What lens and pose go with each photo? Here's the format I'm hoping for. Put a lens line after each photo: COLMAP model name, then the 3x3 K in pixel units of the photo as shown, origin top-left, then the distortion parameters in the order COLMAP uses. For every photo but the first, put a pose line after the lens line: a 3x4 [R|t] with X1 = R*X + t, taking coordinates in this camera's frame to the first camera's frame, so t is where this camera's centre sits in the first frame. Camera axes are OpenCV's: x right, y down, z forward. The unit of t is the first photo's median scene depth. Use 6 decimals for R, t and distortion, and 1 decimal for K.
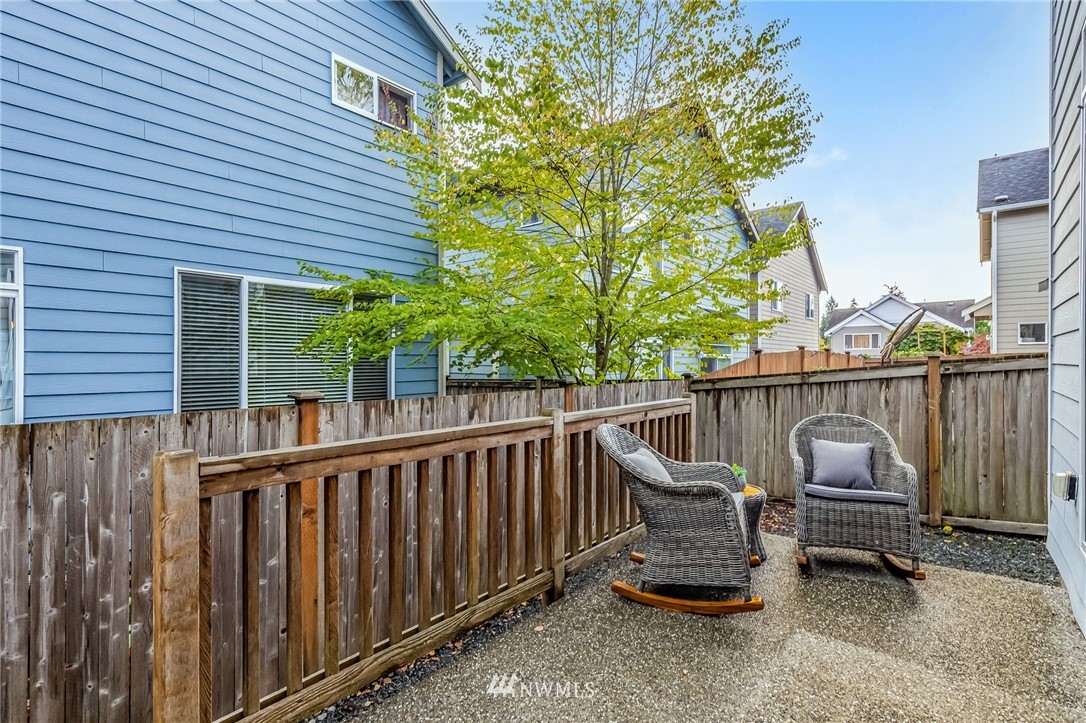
lens RADIAL K [[526.7, 0, 545.6], [0, 526.7, 353.9], [0, 0, 1]] dist [0.003127, 0.000316]
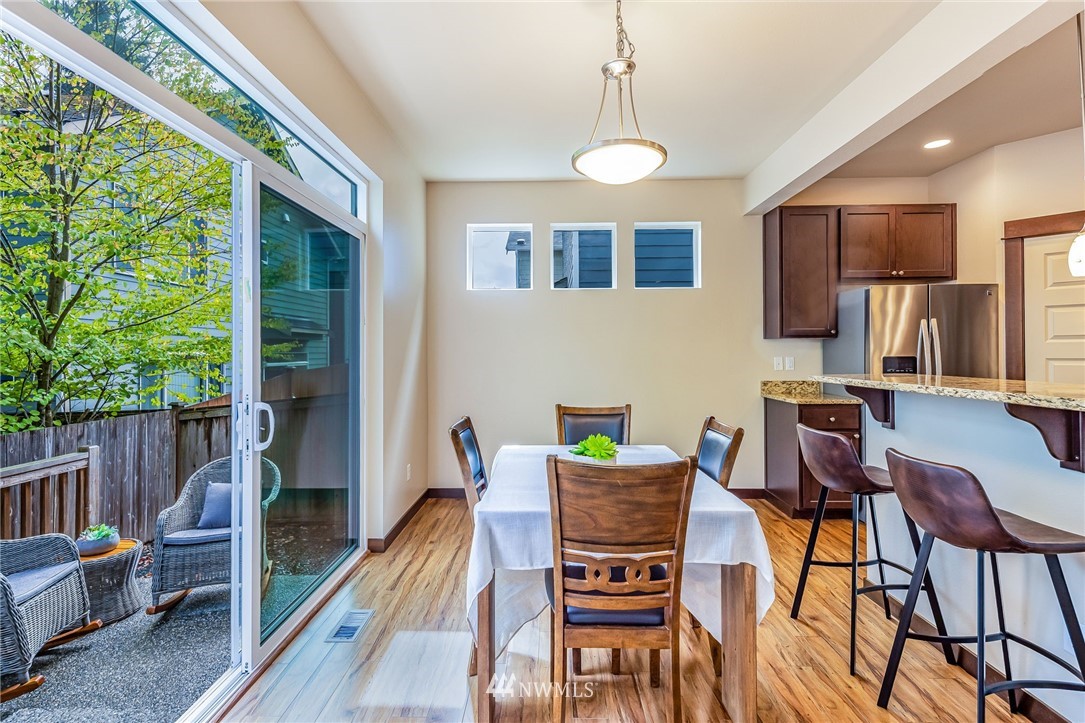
lens RADIAL K [[526.2, 0, 545.1], [0, 526.2, 353.9], [0, 0, 1]] dist [0.003127, 0.000316]
pose [[0.780883, -0.010959, 0.624581, 0.208335], [0.003312, 0.999905, 0.013403, -0.063421], [-0.624668, -0.008397, 0.780845, -0.148784]]
